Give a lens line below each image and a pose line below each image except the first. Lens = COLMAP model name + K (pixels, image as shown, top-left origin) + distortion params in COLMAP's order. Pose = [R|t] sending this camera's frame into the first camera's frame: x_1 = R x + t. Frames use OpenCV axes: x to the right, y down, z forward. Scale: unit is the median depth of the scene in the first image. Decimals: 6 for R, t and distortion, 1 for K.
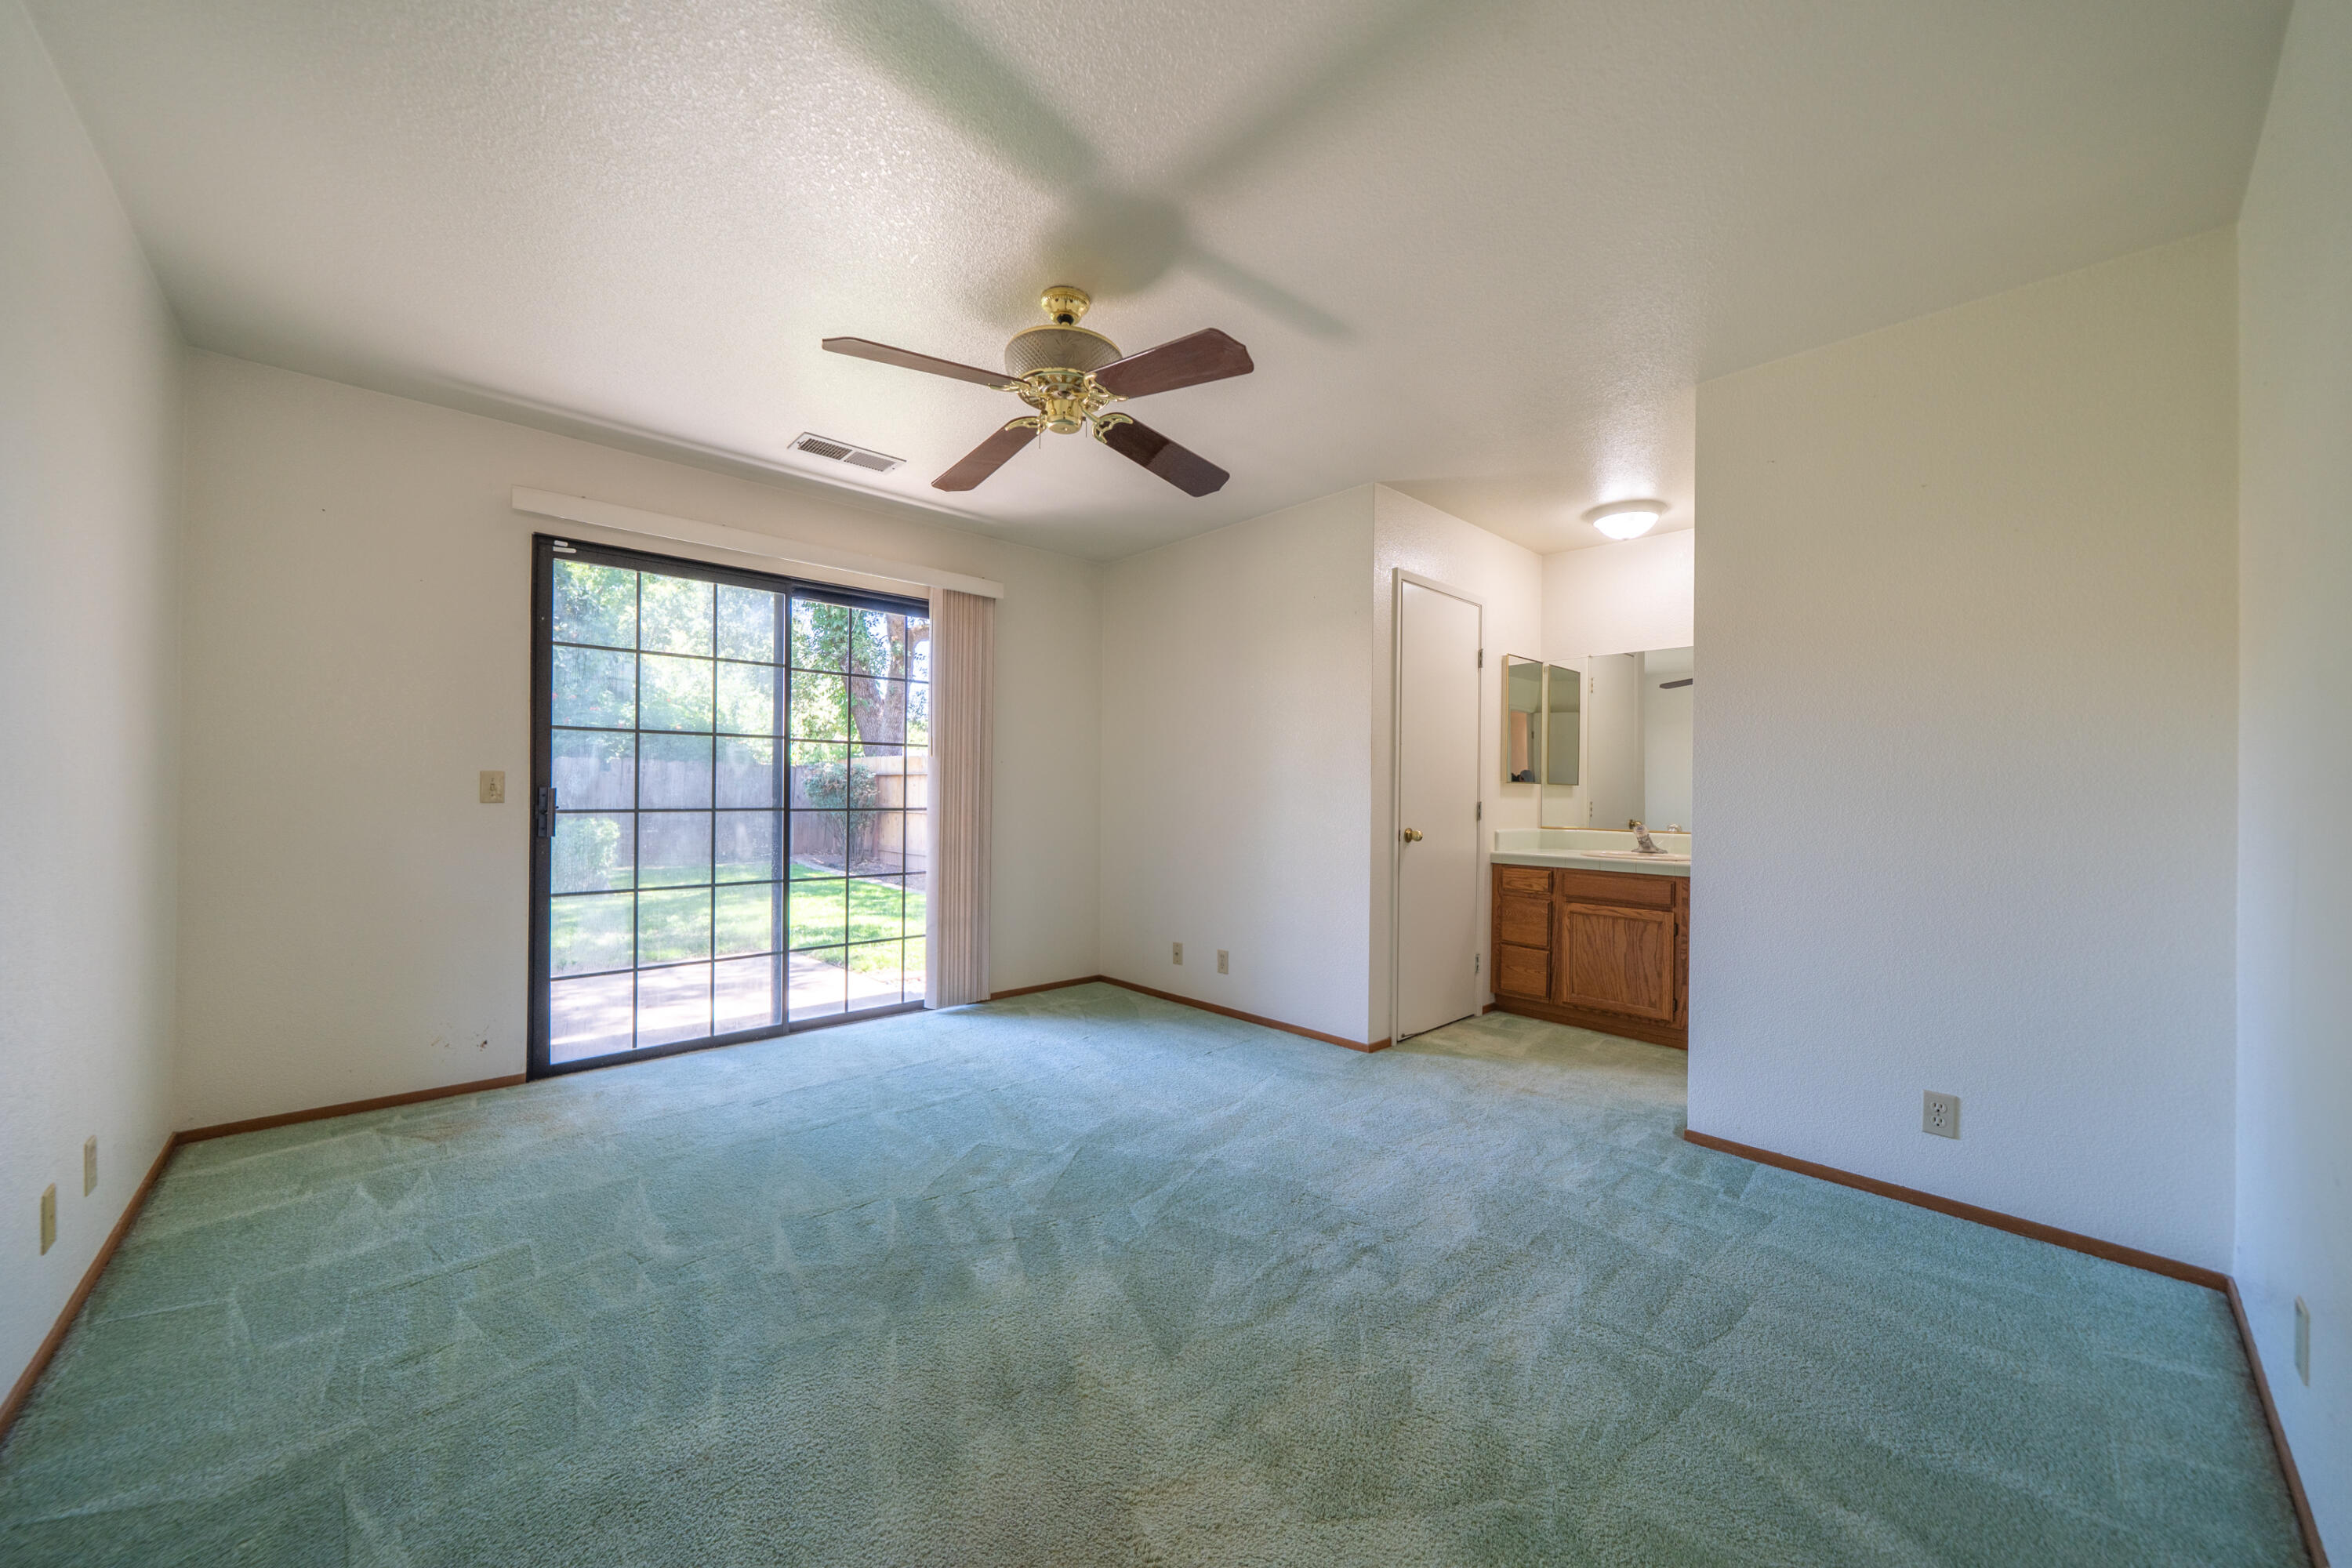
lens RADIAL K [[858.5, 0, 1167.0], [0, 858.5, 776.1], [0, 0, 1]] dist [-0.004248, -0.000119]
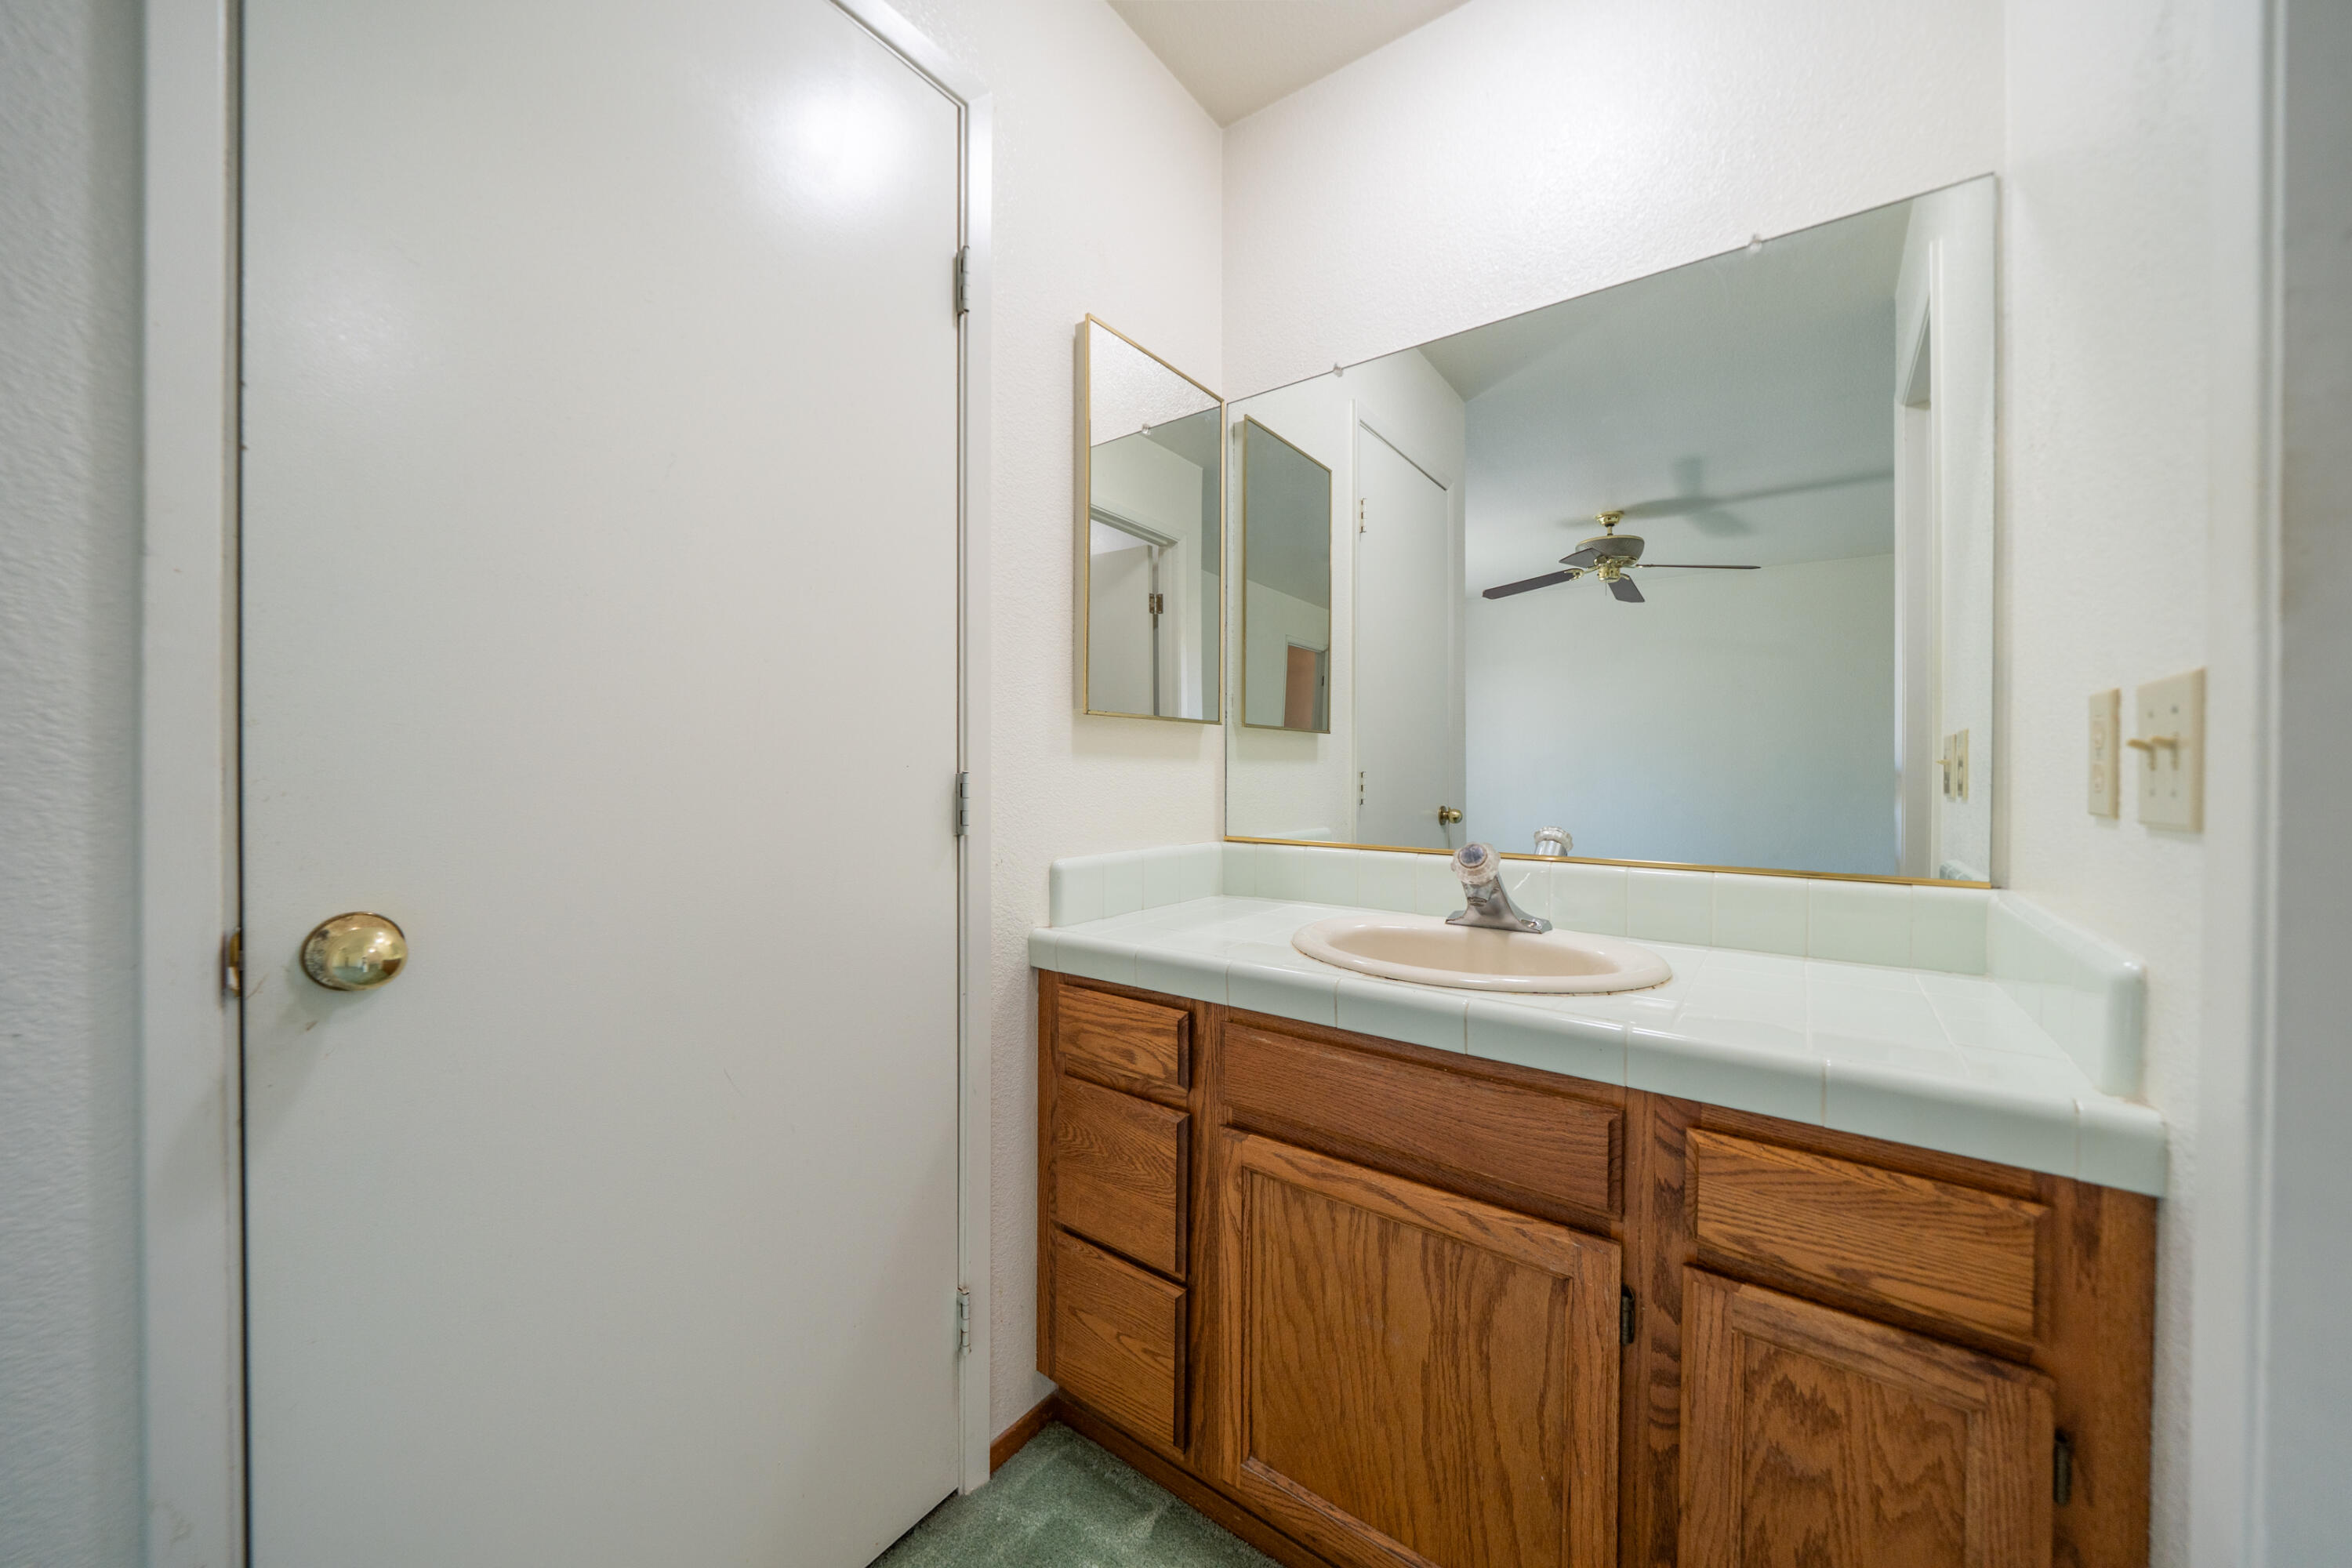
lens RADIAL K [[824.7, 0, 1168.6], [0, 824.7, 803.6], [0, 0, 1]] dist [-0.011791, 0.000238]
pose [[0.981881, -0.025769, 0.187737, 0.401300], [0.017176, 0.998735, 0.047258, 0.028700], [-0.188718, -0.043178, 0.981082, 0.751390]]
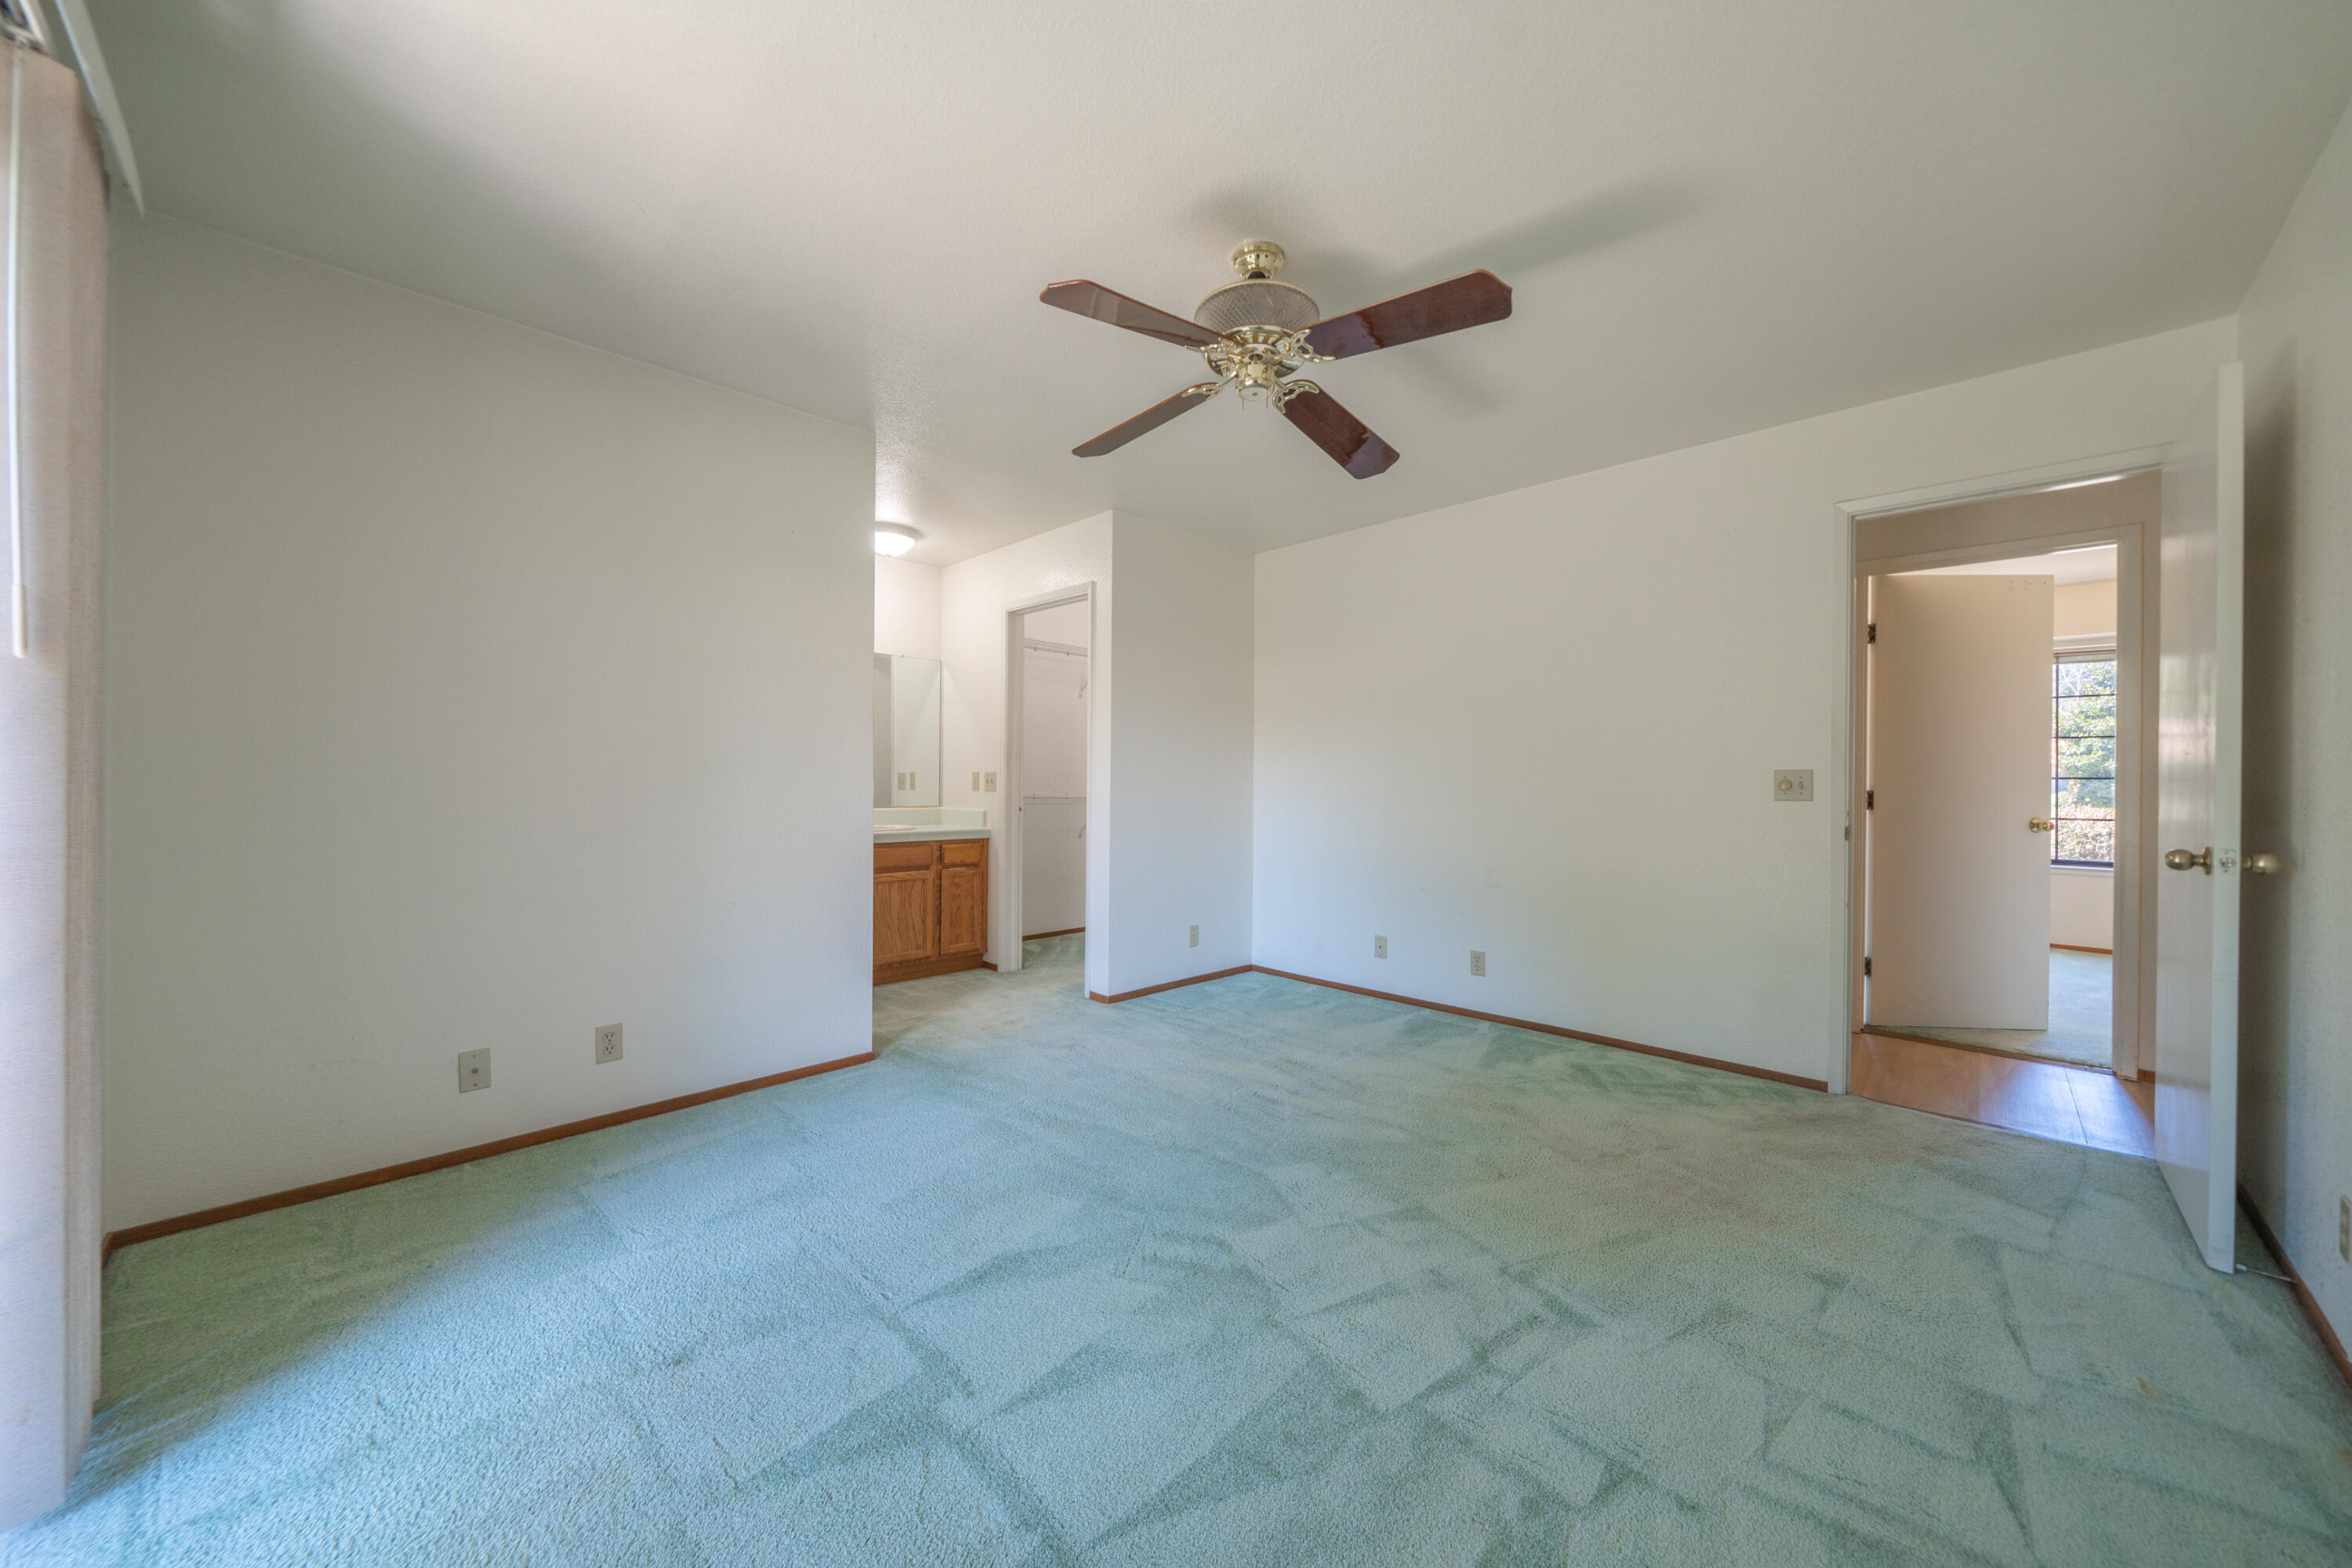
lens RADIAL K [[824.7, 0, 1168.6], [0, 824.7, 803.6], [0, 0, 1]] dist [-0.011791, 0.000238]
pose [[-0.038338, -0.036642, 0.998593, -0.568734], [-0.021482, 0.999127, 0.035837, 0.011712], [-0.999034, -0.020078, -0.039092, 0.648644]]
